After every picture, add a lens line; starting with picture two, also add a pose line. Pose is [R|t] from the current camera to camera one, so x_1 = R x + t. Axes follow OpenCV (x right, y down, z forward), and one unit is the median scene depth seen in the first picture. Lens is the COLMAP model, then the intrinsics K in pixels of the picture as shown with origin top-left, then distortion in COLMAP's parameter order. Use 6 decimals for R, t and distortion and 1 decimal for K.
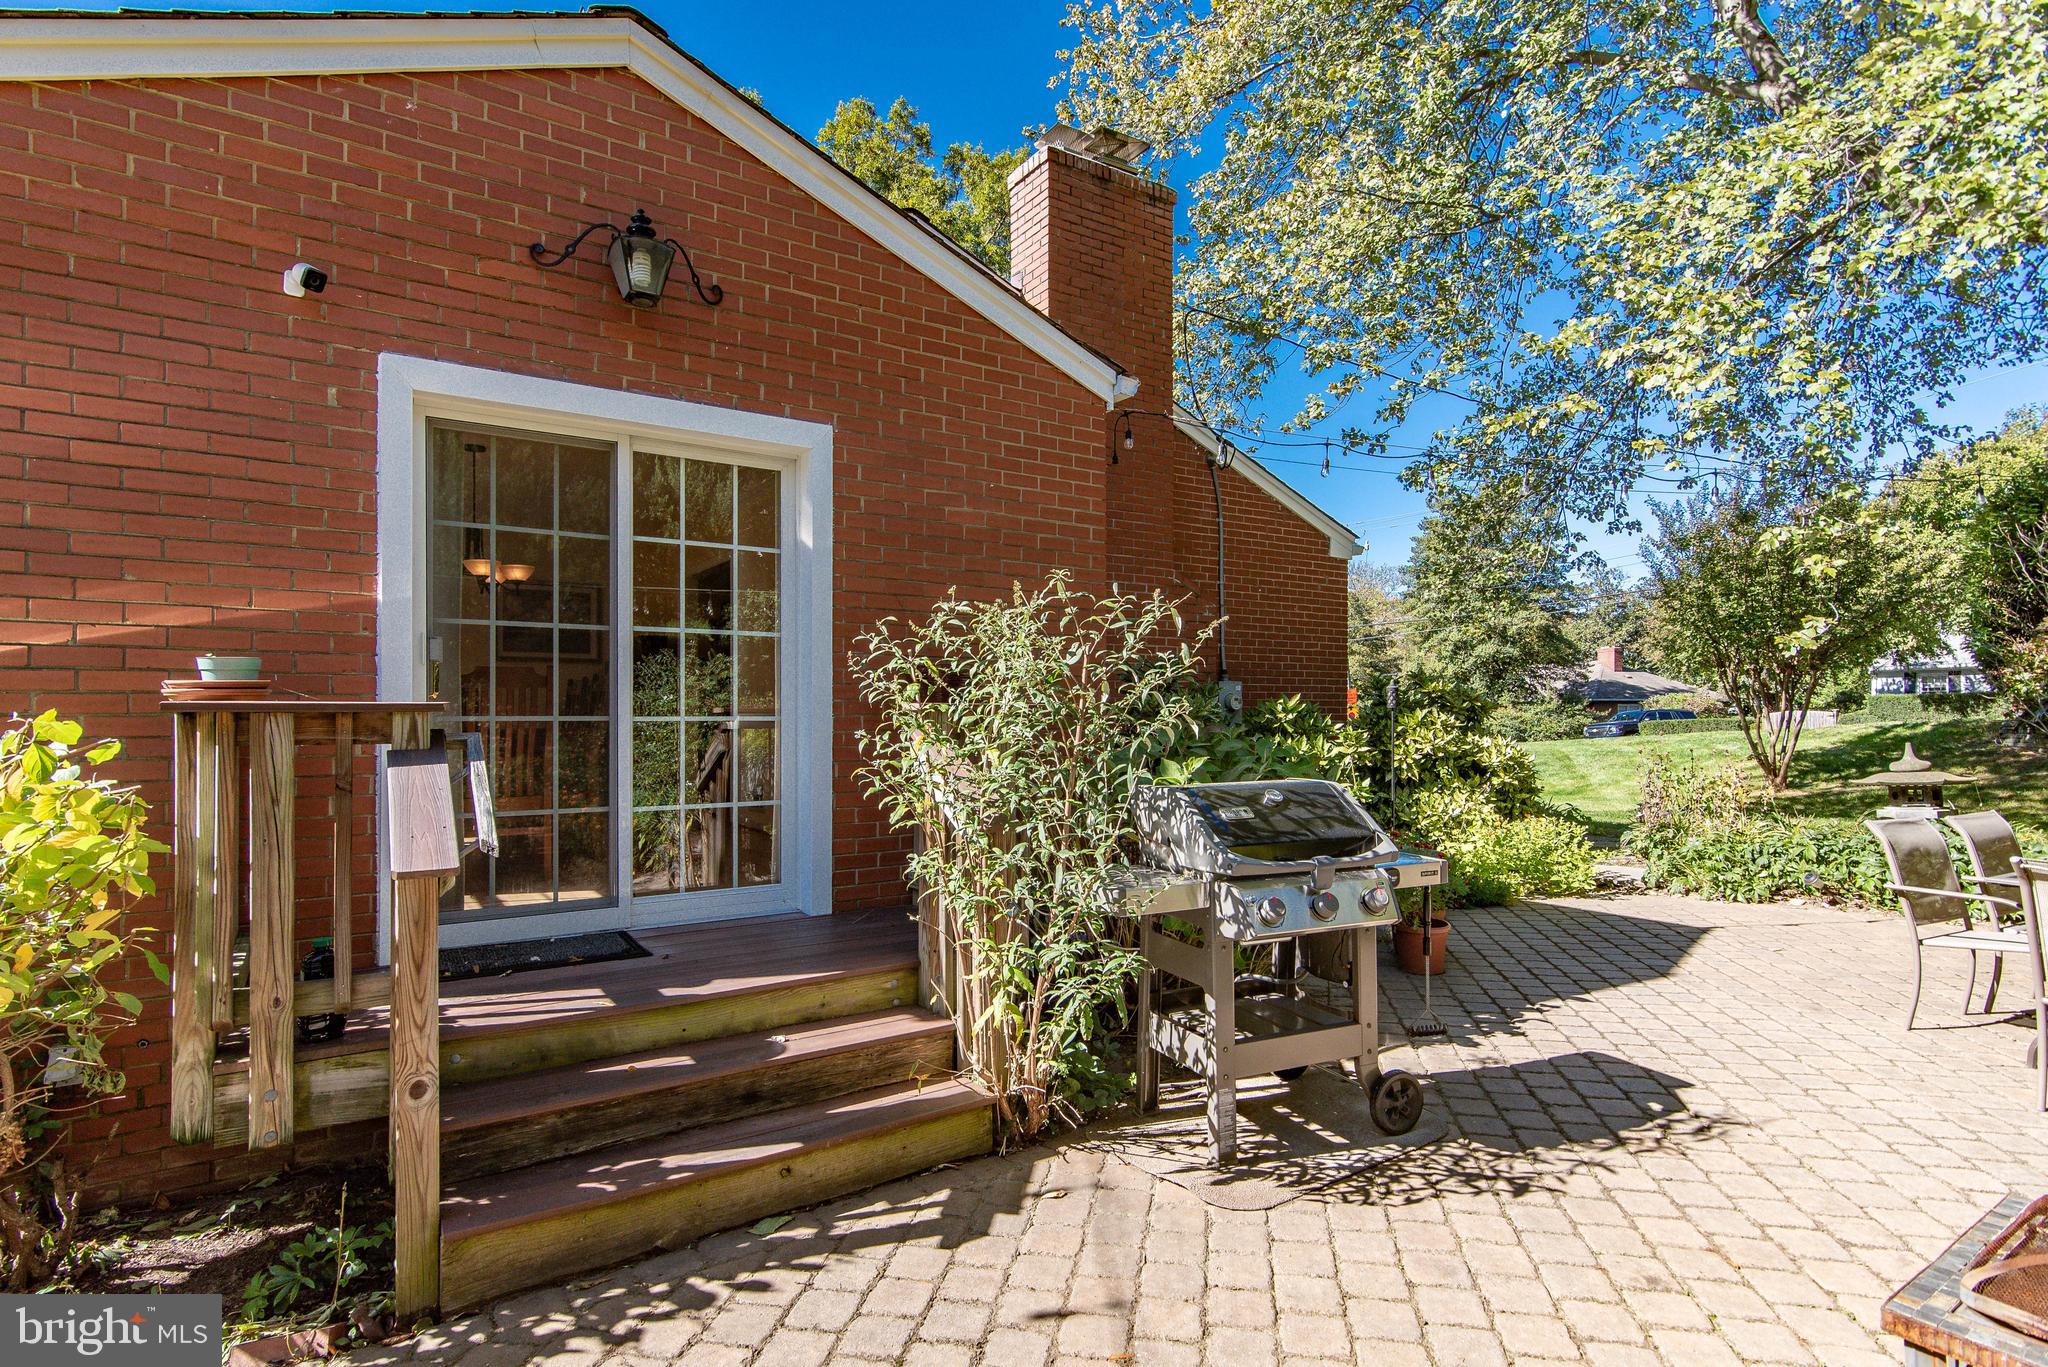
lens RADIAL K [[990.8, 0, 1026.1], [0, 990.8, 696.1], [0, 0, 1]] dist [-0.001448, -0.000331]
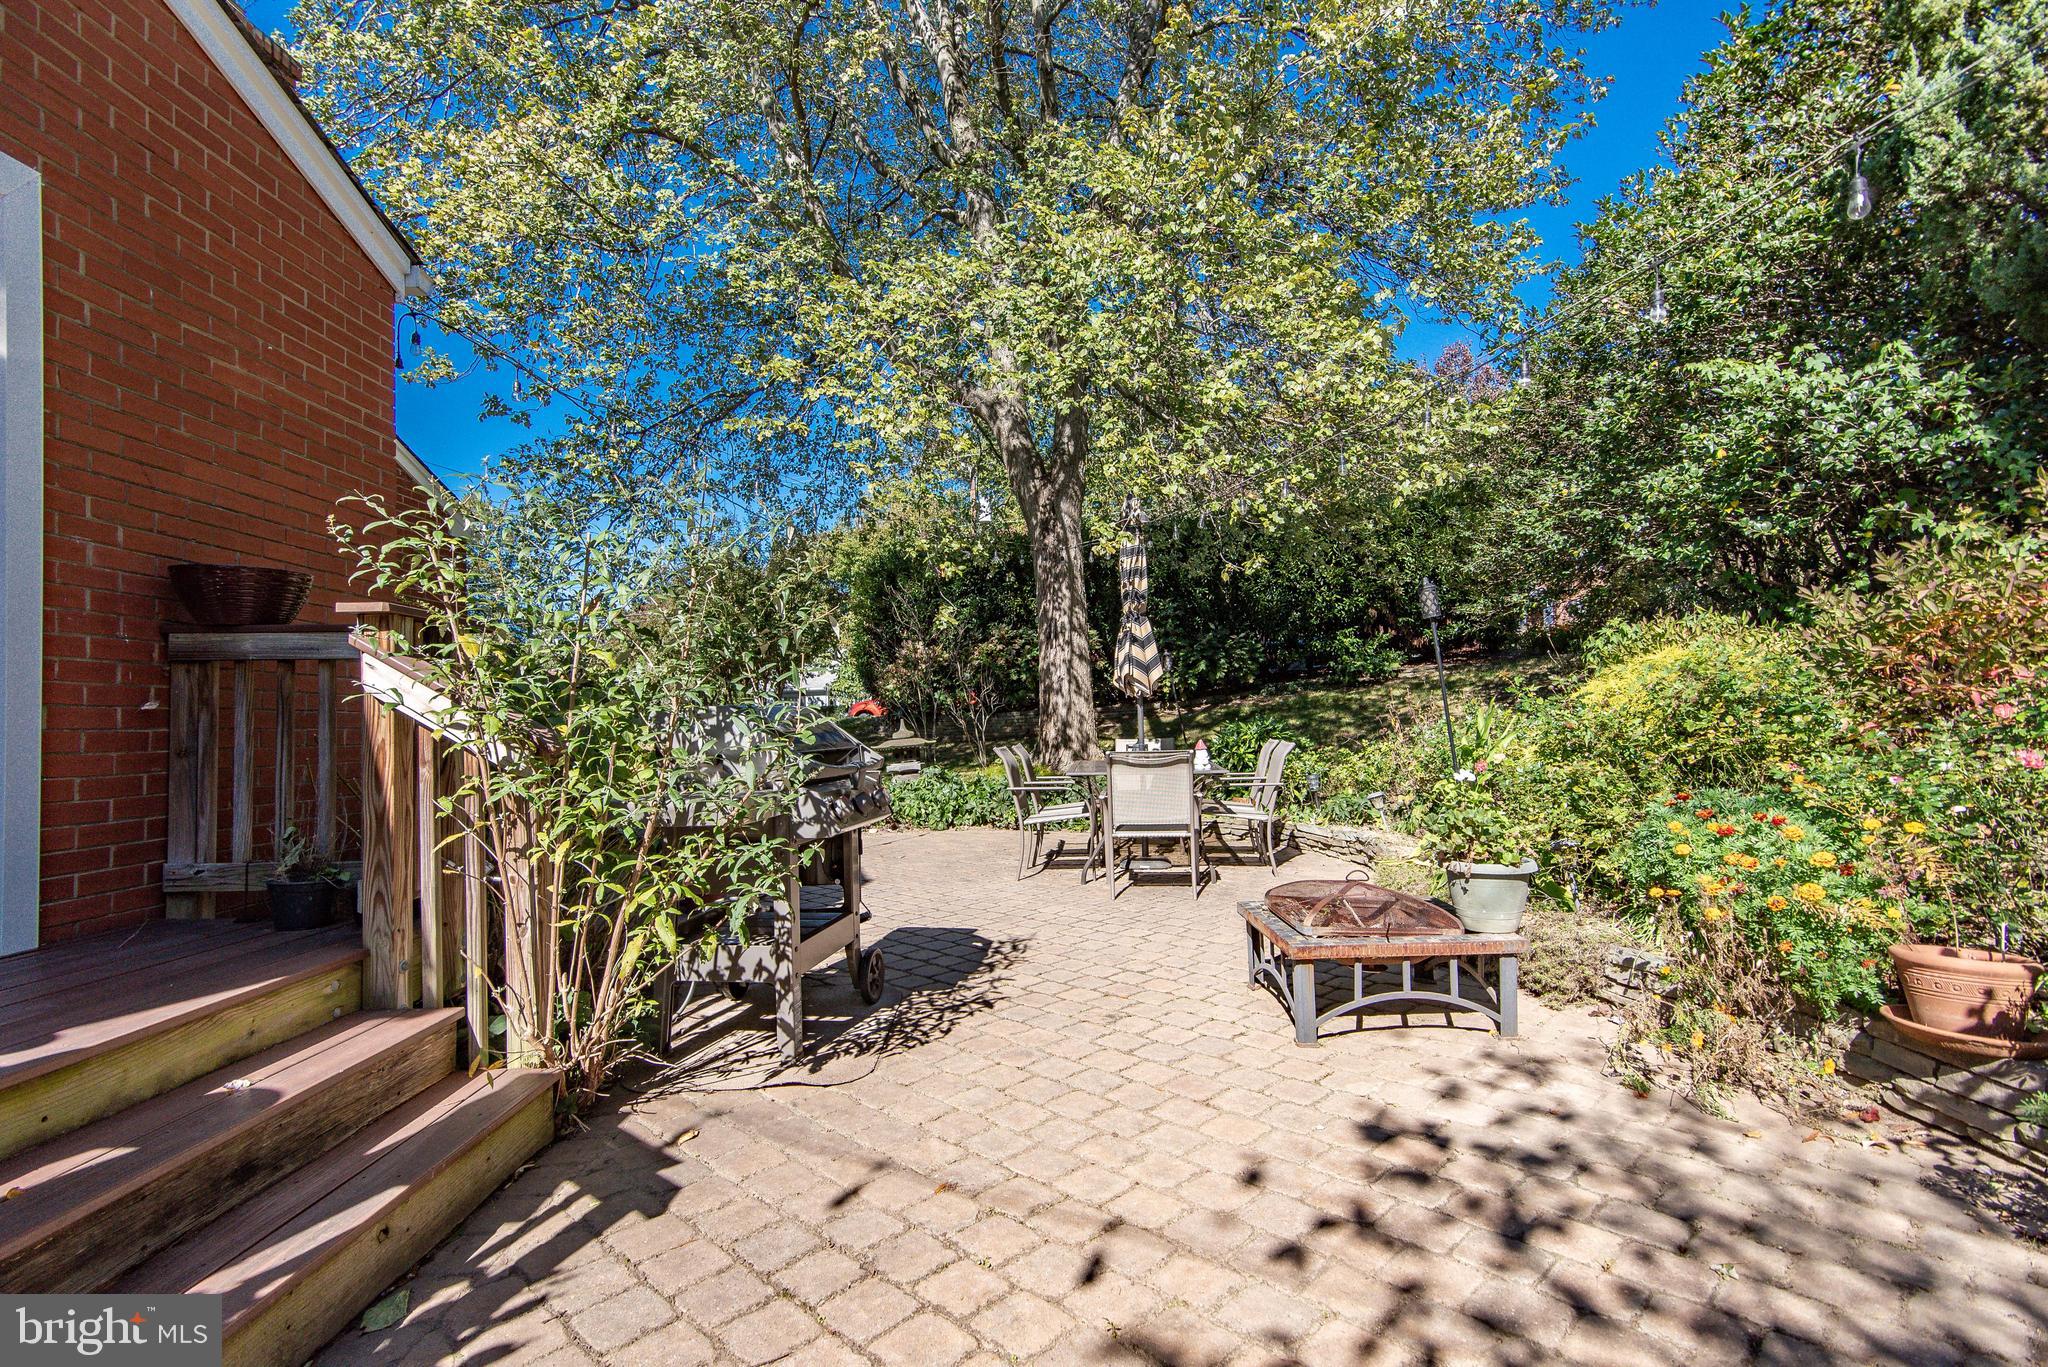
lens RADIAL K [[964.6, 0, 983.5], [0, 964.6, 679.8], [0, 0, 1]] dist [-0.002241, -0.000134]
pose [[0.579423, 0.029441, 0.814495, -0.531219], [-0.001740, 0.999390, -0.034887, 0.109342], [-0.815025, 0.018797, 0.579120, 0.246633]]
